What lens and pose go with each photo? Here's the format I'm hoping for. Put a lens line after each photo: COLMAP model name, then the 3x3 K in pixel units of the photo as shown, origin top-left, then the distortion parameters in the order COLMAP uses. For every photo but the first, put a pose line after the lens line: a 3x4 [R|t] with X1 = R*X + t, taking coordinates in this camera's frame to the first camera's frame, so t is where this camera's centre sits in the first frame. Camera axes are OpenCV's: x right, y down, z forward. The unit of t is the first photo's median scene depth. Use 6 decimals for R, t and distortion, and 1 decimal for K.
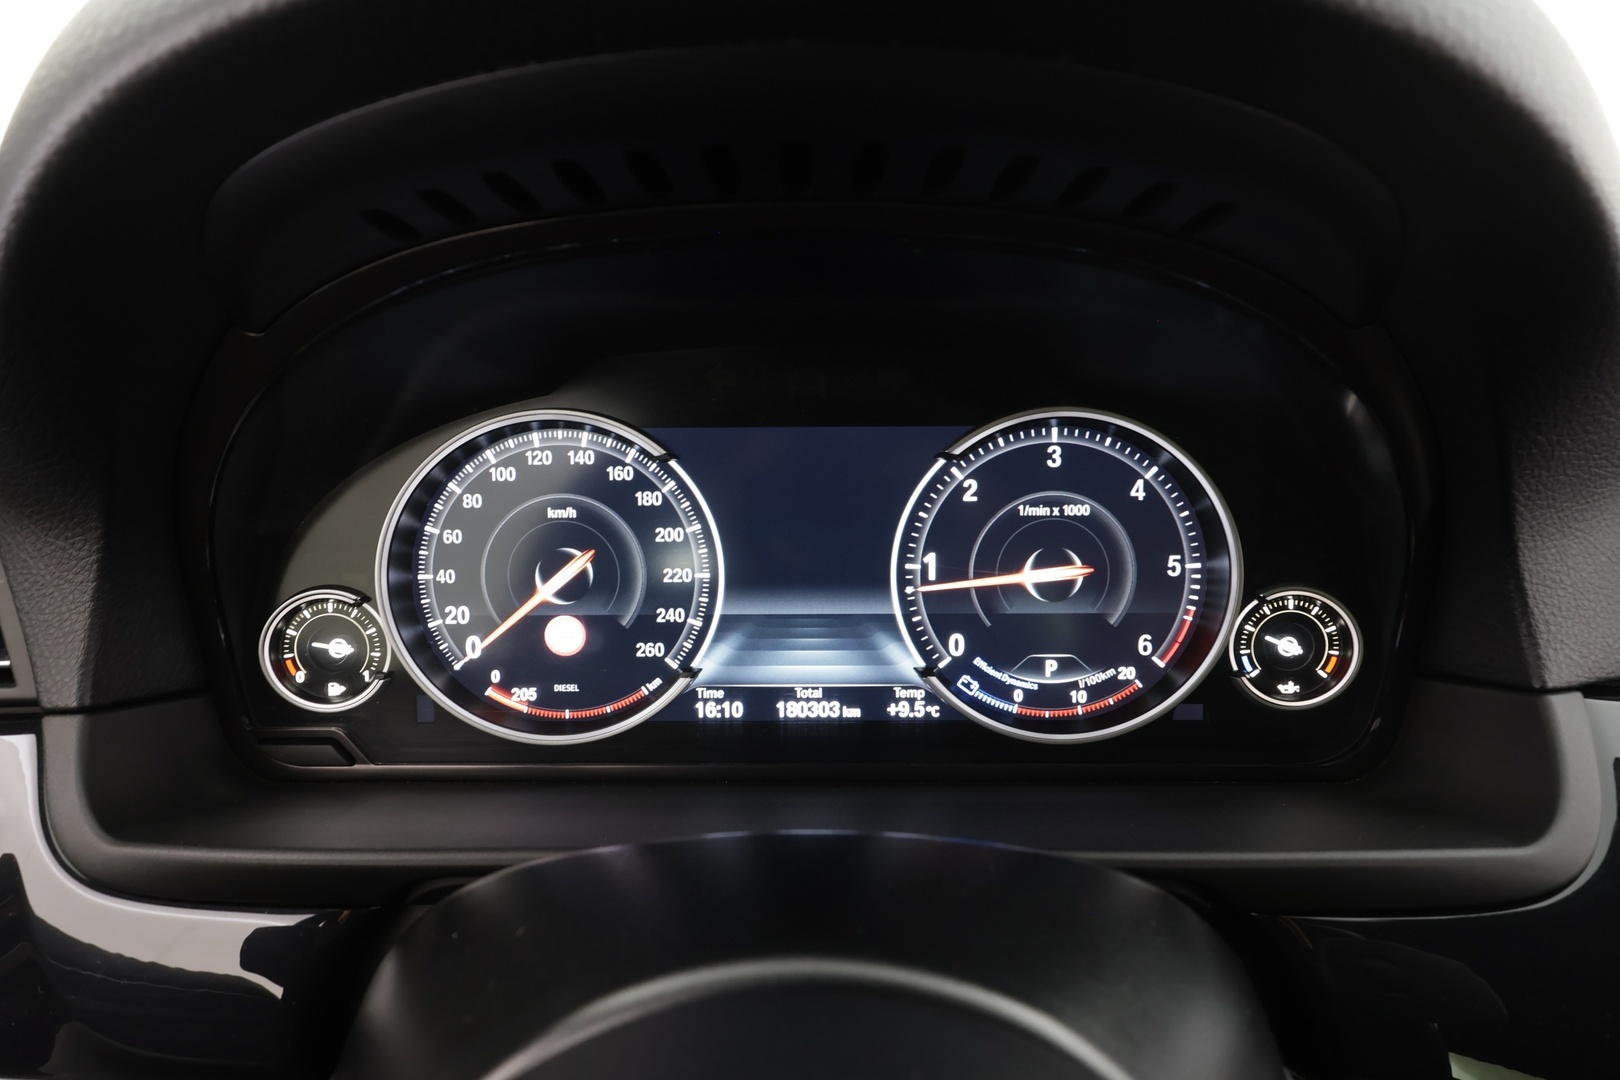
lens RADIAL K [[828.7, 0, 833.7], [0, 828.7, 539.7], [0, 0, 1]] dist [0.000640, -0.000085]
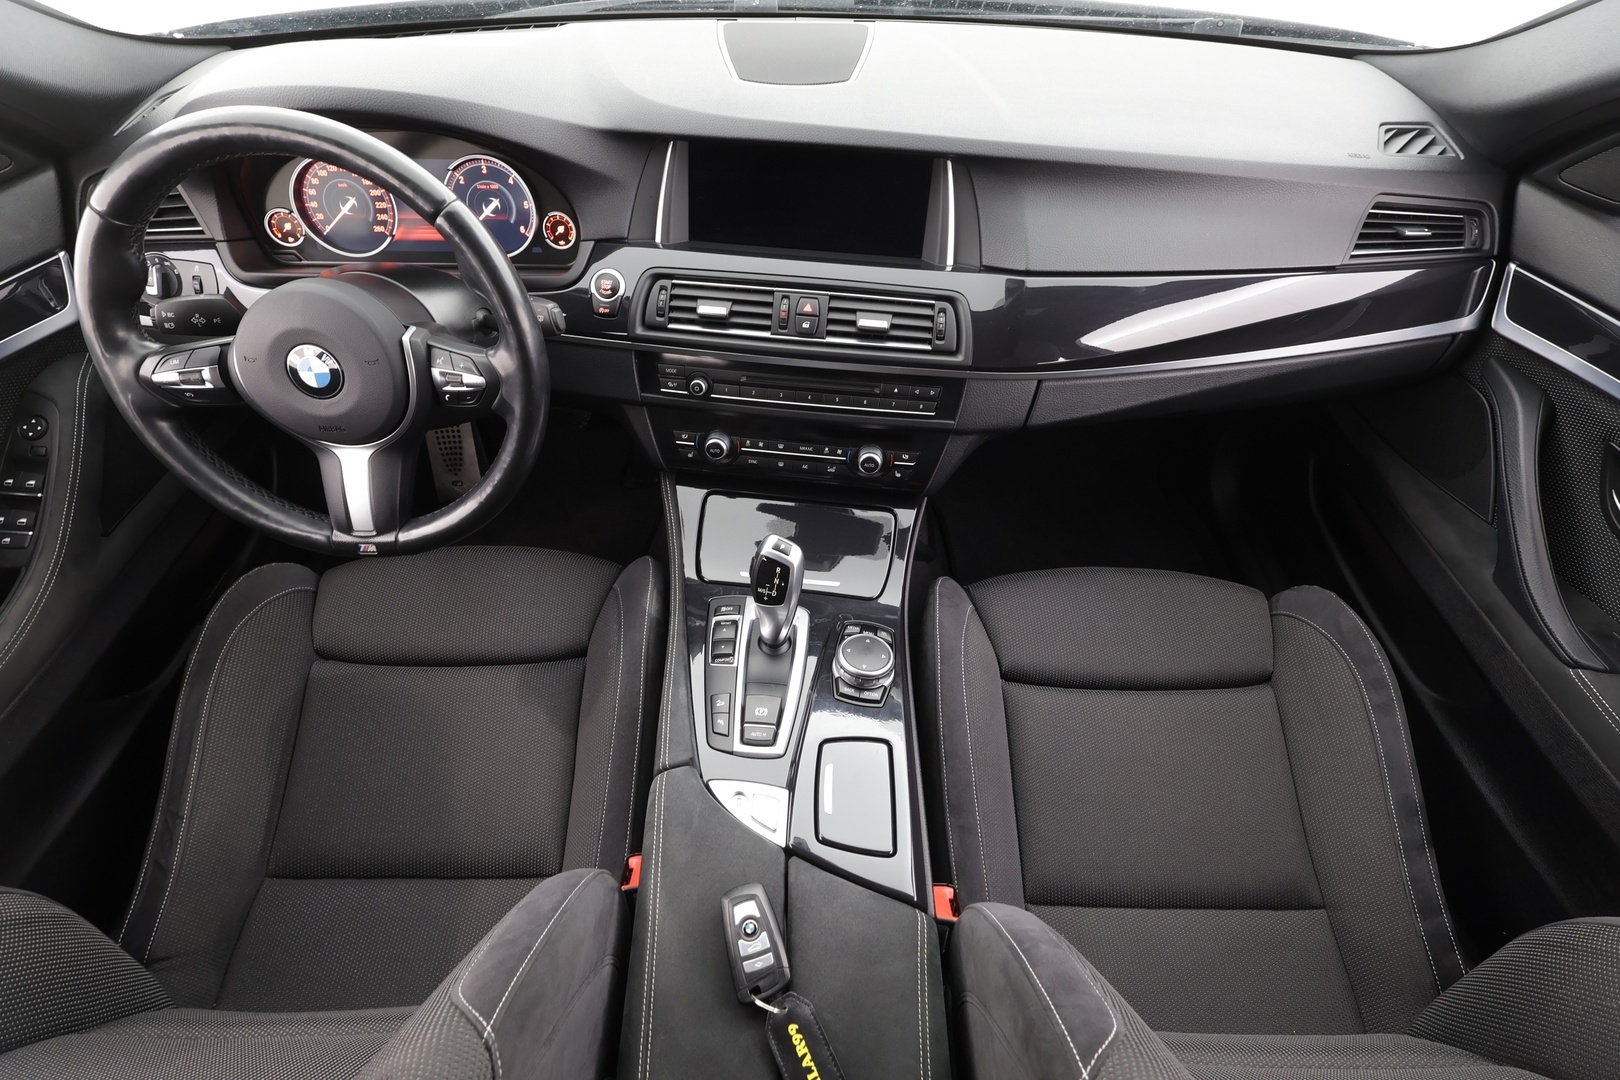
lens RADIAL K [[750.4, 0, 810.0], [0, 750.4, 540.0], [0, 0, 1]] dist [-0.001061, 0.000910]
pose [[0.999711, 0.004952, 0.023526, 1.534040], [-0.015101, 0.890767, 0.454209, -0.163194], [-0.018707, -0.454433, 0.890584, -2.456898]]
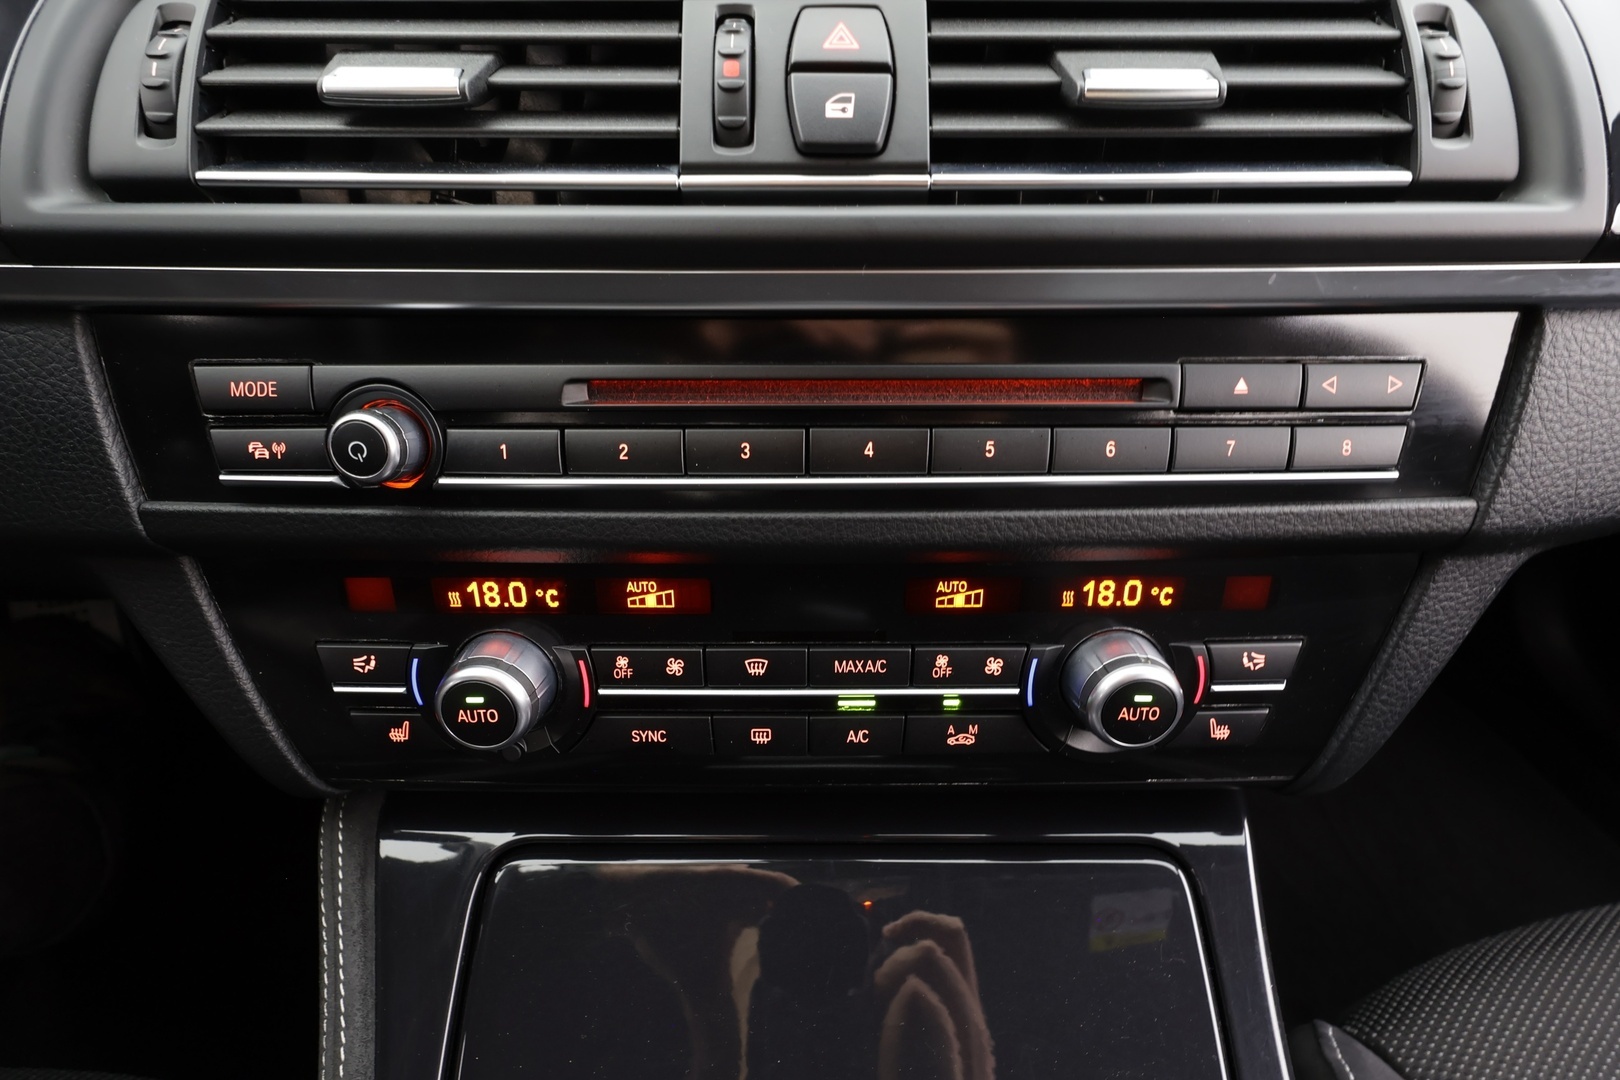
lens RADIAL K [[750.4, 0, 810.0], [0, 750.4, 540.0], [0, 0, 1]] dist [-0.001061, 0.000910]
pose [[0.990636, -0.076290, 0.113224, 1.458706], [0.045677, 0.966720, 0.251726, 0.618145], [-0.128660, -0.244197, 0.961153, -0.133248]]
